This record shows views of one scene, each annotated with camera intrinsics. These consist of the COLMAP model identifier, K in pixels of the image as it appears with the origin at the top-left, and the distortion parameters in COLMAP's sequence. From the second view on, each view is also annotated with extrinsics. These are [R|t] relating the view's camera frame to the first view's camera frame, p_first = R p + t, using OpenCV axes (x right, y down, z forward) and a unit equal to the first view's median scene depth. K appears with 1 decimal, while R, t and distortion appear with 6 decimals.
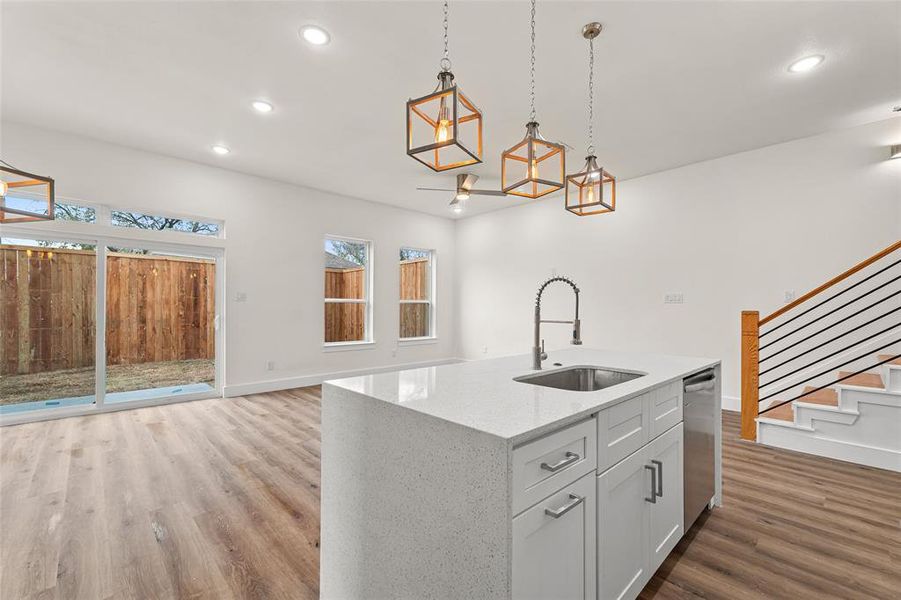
lens RADIAL K [[383.0, 0, 453.0], [0, 383.0, 319.8], [0, 0, 1]] dist [0.000955, 0.000013]
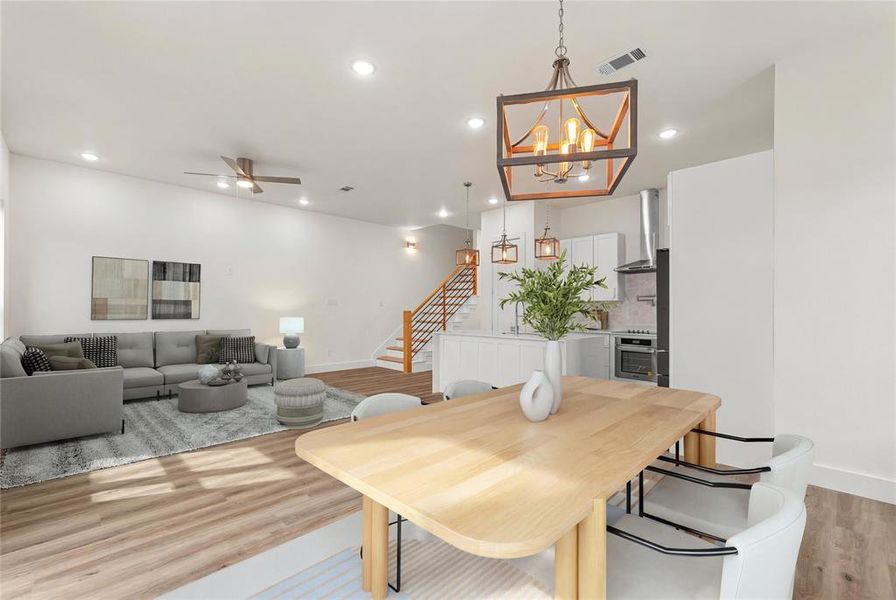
lens RADIAL K [[385.1, 0, 448.0], [0, 385.1, 300.0], [0, 0, 1]] dist [-0.002160, -0.000369]
pose [[-0.009975, 0.015571, 0.999829, -1.458366], [0.024201, 0.999590, -0.015326, -0.048091], [-0.999657, 0.024044, -0.010347, 0.873059]]
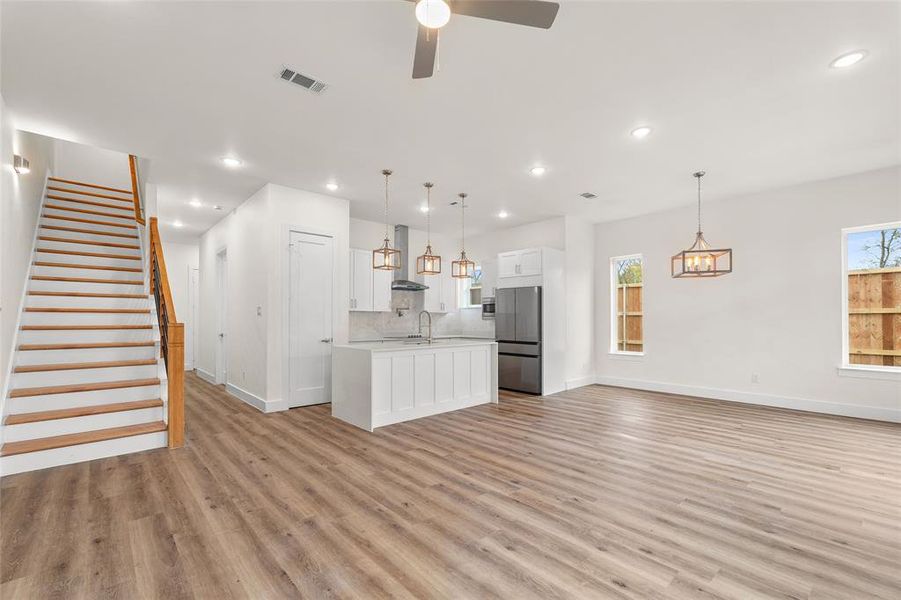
lens RADIAL K [[383.0, 0, 453.0], [0, 383.0, 319.8], [0, 0, 1]] dist [0.000955, 0.000013]
pose [[-0.999465, -0.004201, 0.032449, -0.015123], [-0.003352, 0.999652, 0.026171, -0.067014], [-0.032548, 0.026048, -0.999131, 2.222203]]
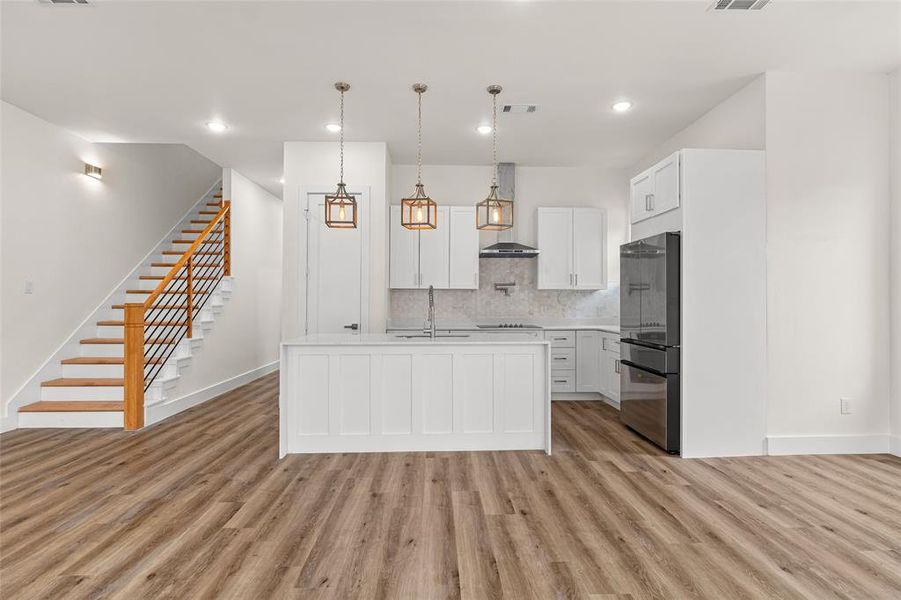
lens RADIAL K [[459.3, 0, 450.5], [0, 459.3, 300.0], [0, 0, 1]] dist [-0.007321, -0.000328]
pose [[-0.746345, -0.005759, 0.665534, -0.733244], [0.011992, 0.999684, 0.022100, -0.051676], [-0.665451, 0.024475, -0.746040, 1.483102]]
